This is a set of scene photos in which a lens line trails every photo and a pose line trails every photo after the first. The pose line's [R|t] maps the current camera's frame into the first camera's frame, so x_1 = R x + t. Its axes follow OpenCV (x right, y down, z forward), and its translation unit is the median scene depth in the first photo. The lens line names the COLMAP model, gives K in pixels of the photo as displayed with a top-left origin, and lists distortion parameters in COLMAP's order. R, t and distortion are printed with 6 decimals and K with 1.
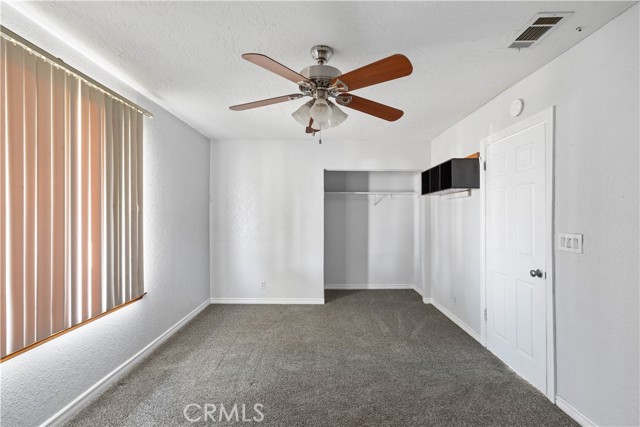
lens RADIAL K [[281.1, 0, 319.2], [0, 281.1, 214.5], [0, 0, 1]] dist [-0.007759, 0.001093]
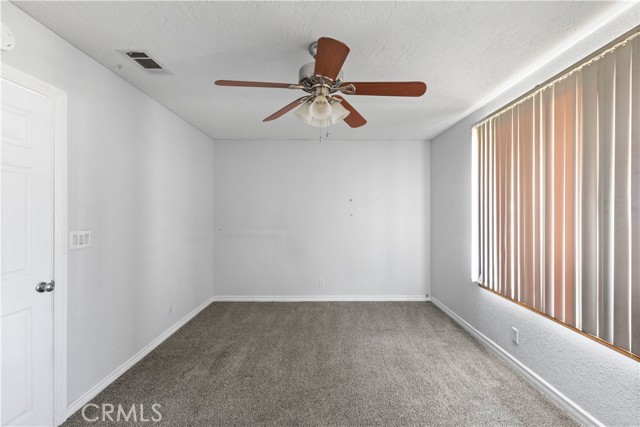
lens RADIAL K [[281.1, 0, 320.1], [0, 281.1, 212.8], [0, 0, 1]] dist [-0.007759, 0.001093]
pose [[-0.999995, -0.002786, -0.001526, 0.017345], [-0.002782, 0.999992, -0.002733, 0.003414], [0.001534, -0.002729, -0.999995, 2.023076]]
